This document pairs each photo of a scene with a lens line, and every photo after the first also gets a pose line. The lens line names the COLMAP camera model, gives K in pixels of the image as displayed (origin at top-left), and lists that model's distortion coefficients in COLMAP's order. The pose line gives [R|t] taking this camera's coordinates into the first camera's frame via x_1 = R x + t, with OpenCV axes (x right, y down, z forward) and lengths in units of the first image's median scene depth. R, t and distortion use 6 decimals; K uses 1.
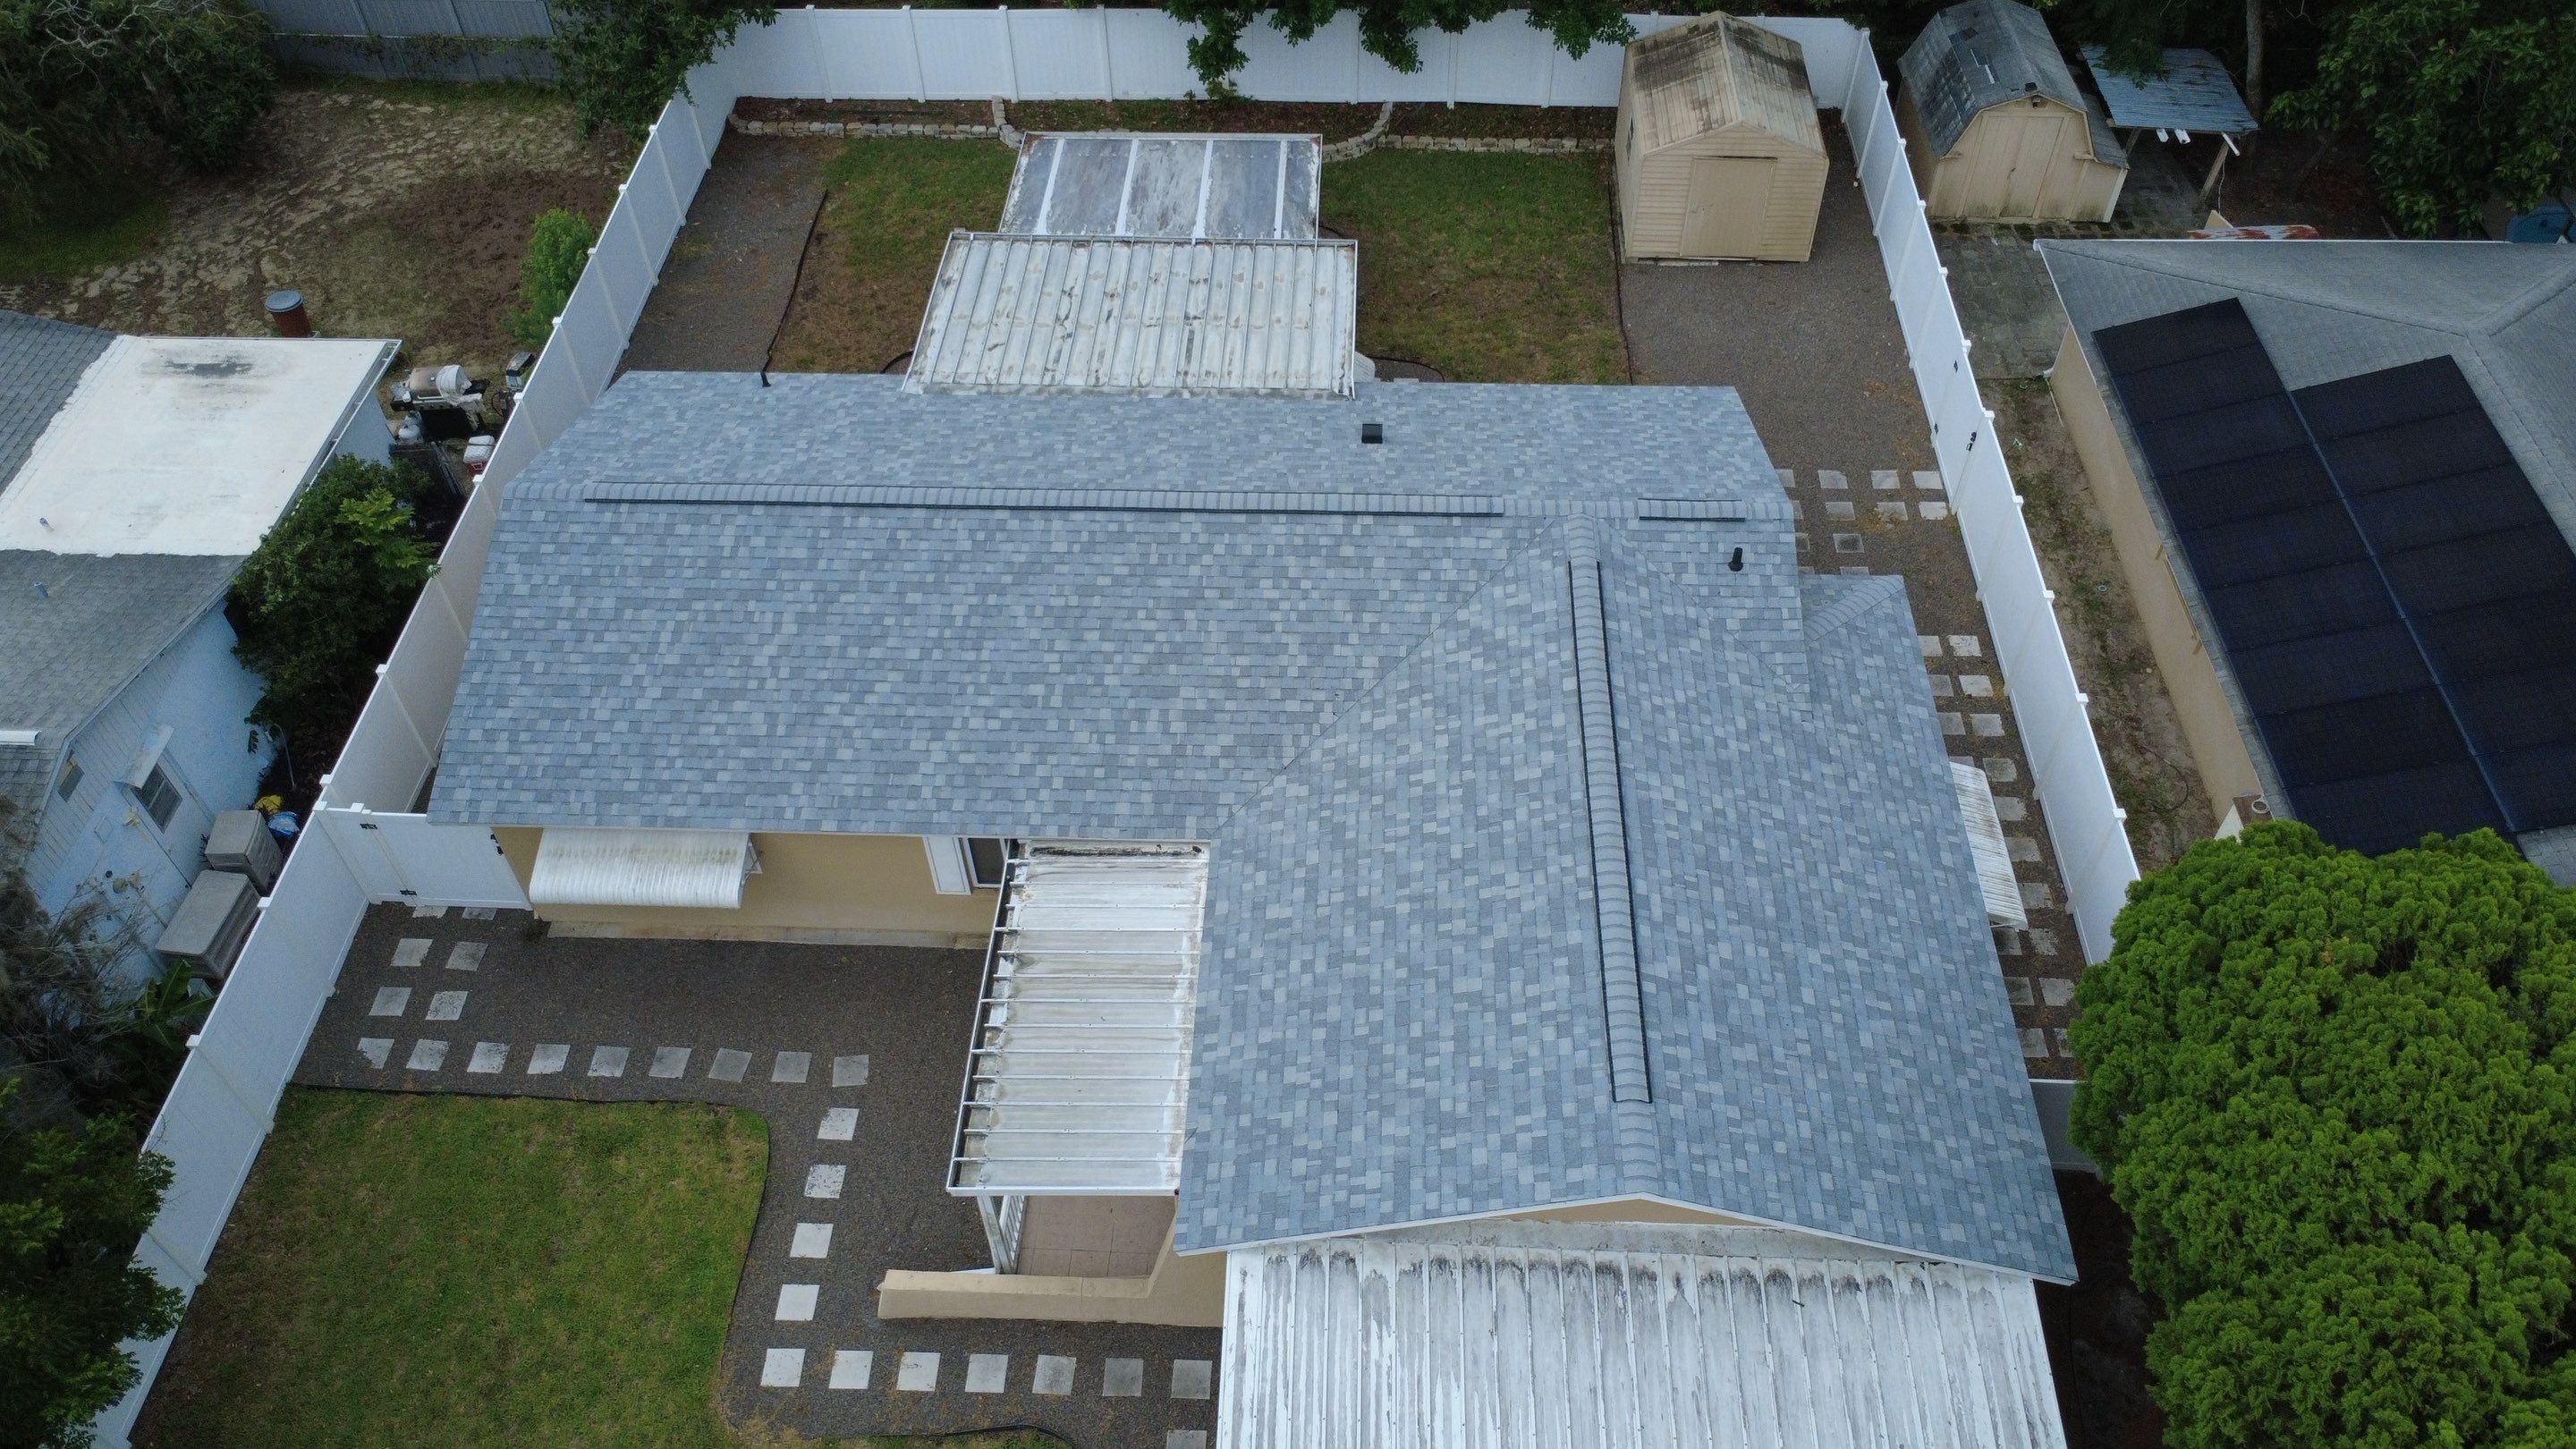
lens RADIAL K [[1875.3, 0, 1282.1], [0, 1875.3, 721.7], [0, 0, 1]] dist [-0.002020, 0.005848]
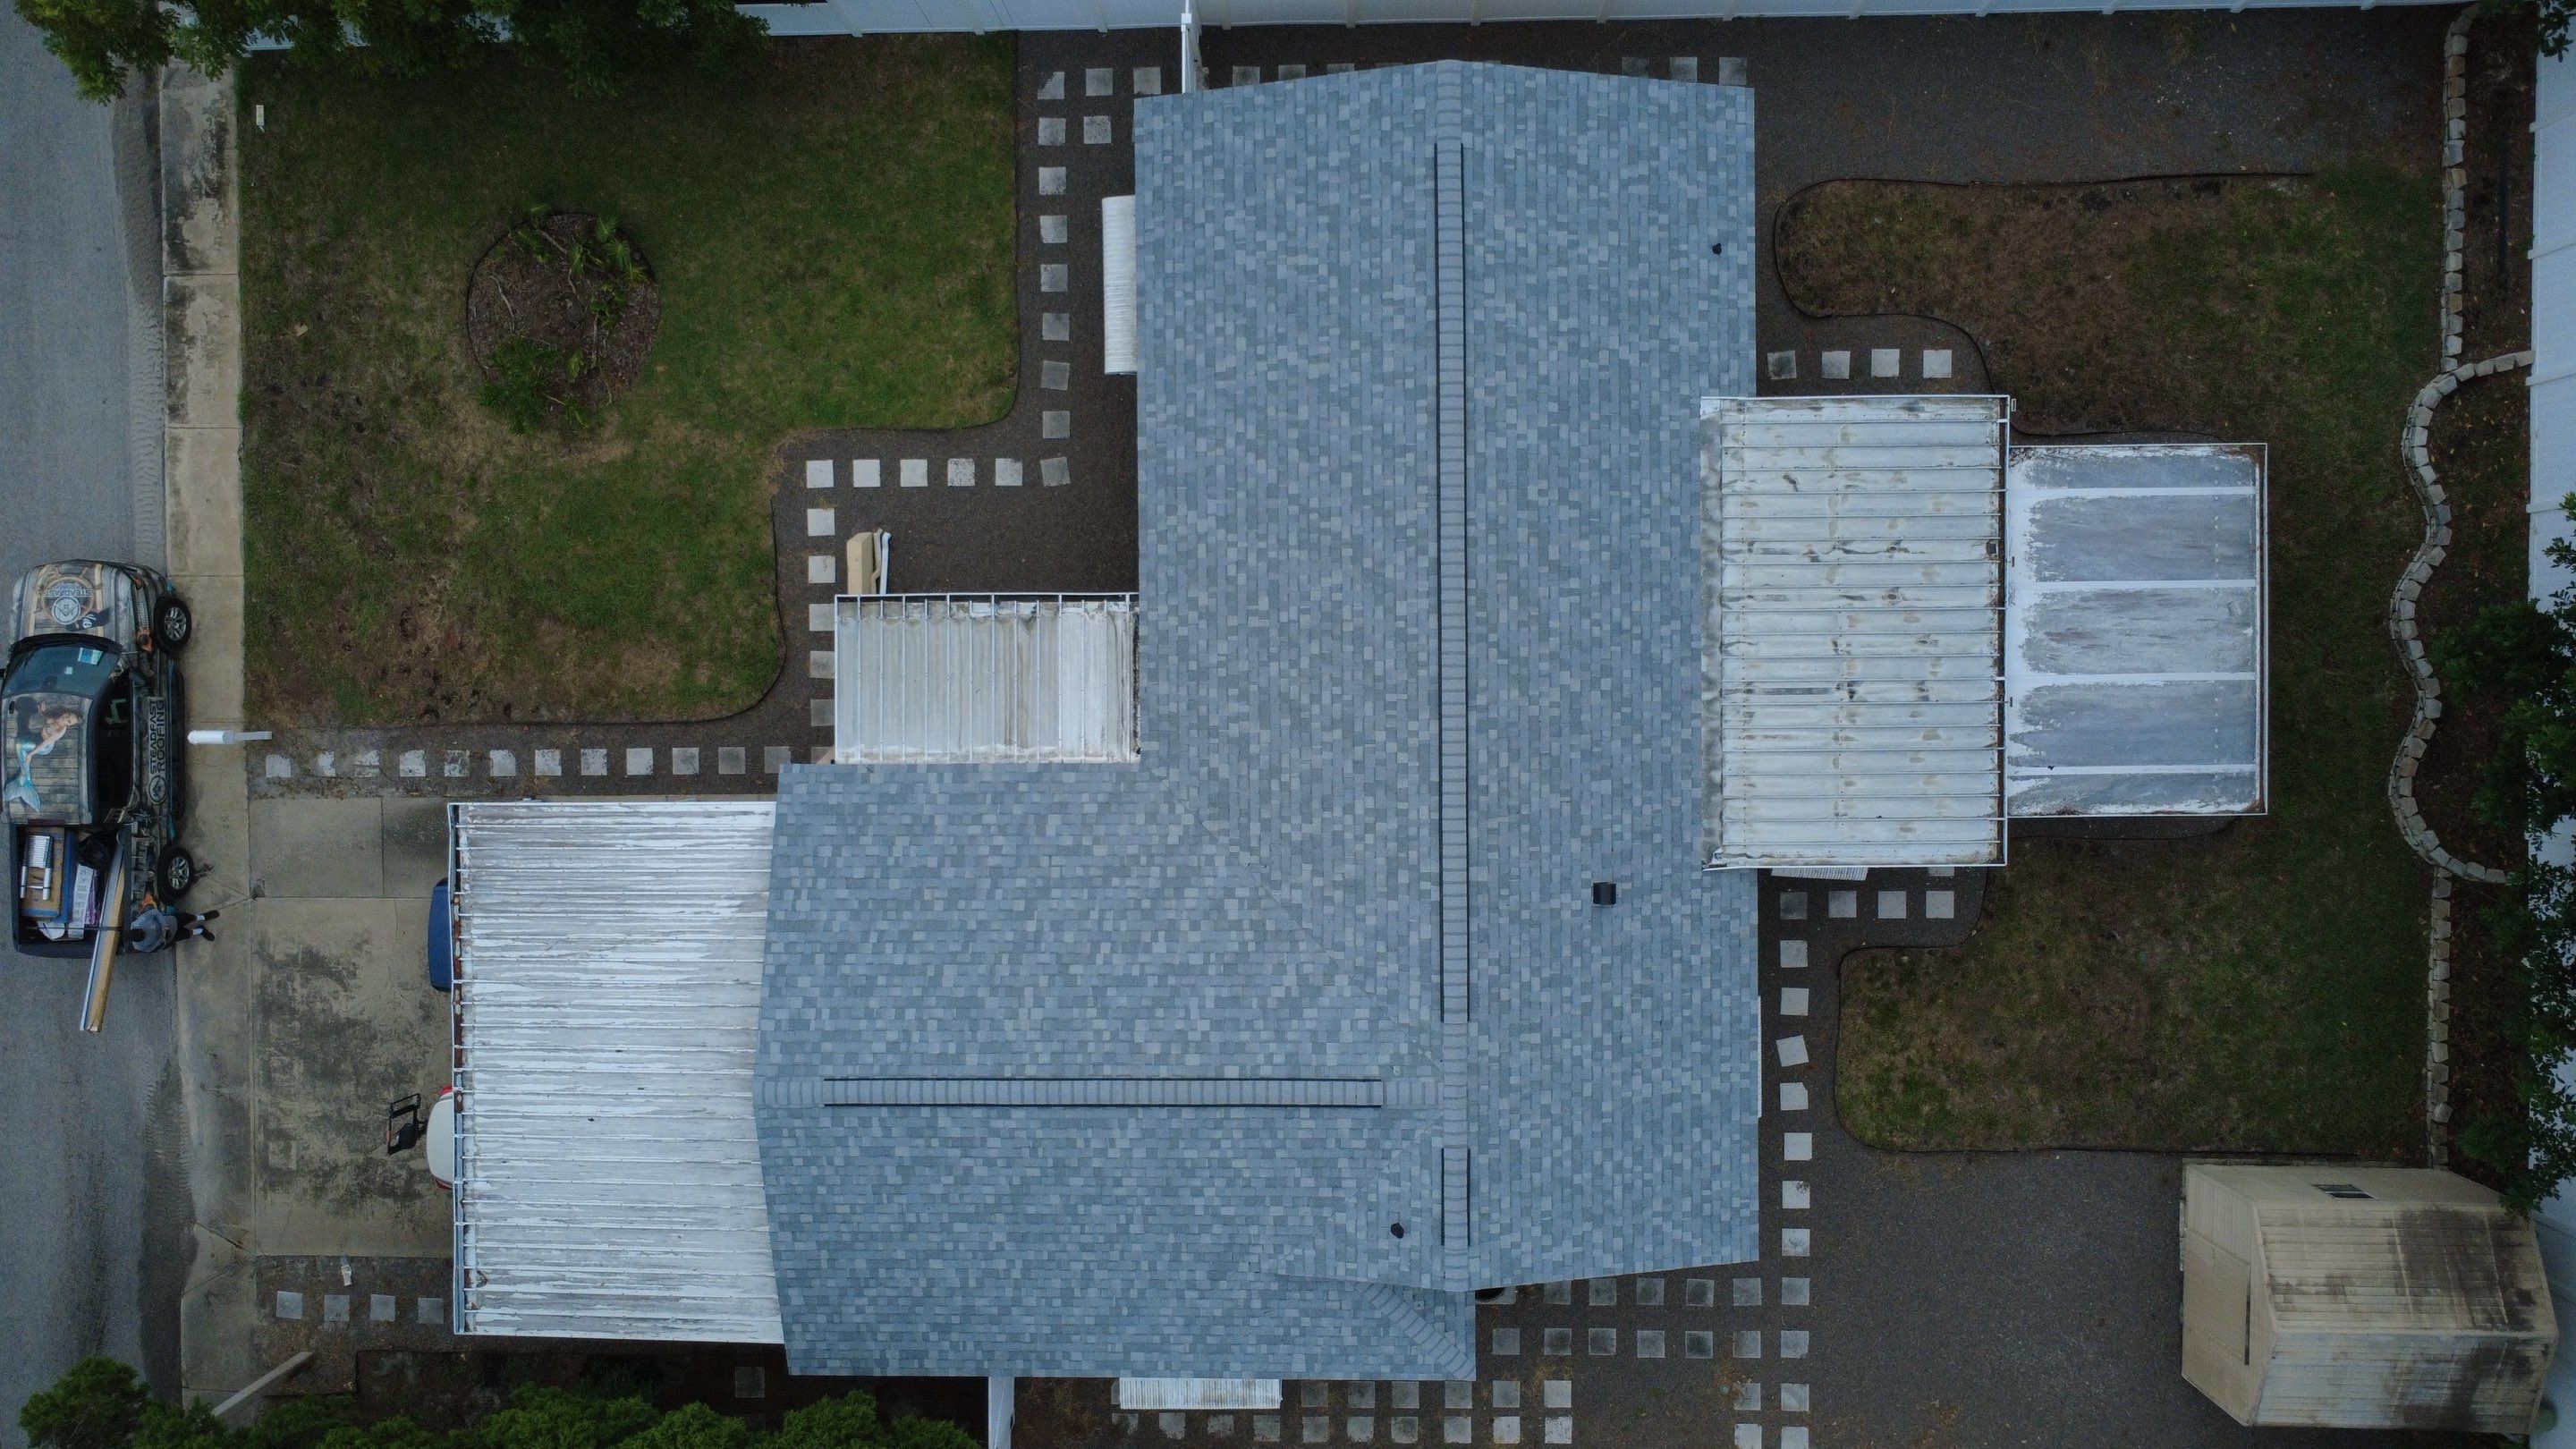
lens RADIAL K [[1875.3, 0, 1284.0], [0, 1875.3, 718.9], [0, 0, 1]] dist [-0.002020, 0.005848]
pose [[0.051900, 0.998142, 0.031931, -0.096577], [-0.719243, 0.015177, 0.694593, -0.815918], [0.692818, -0.059015, 0.718694, 0.185988]]
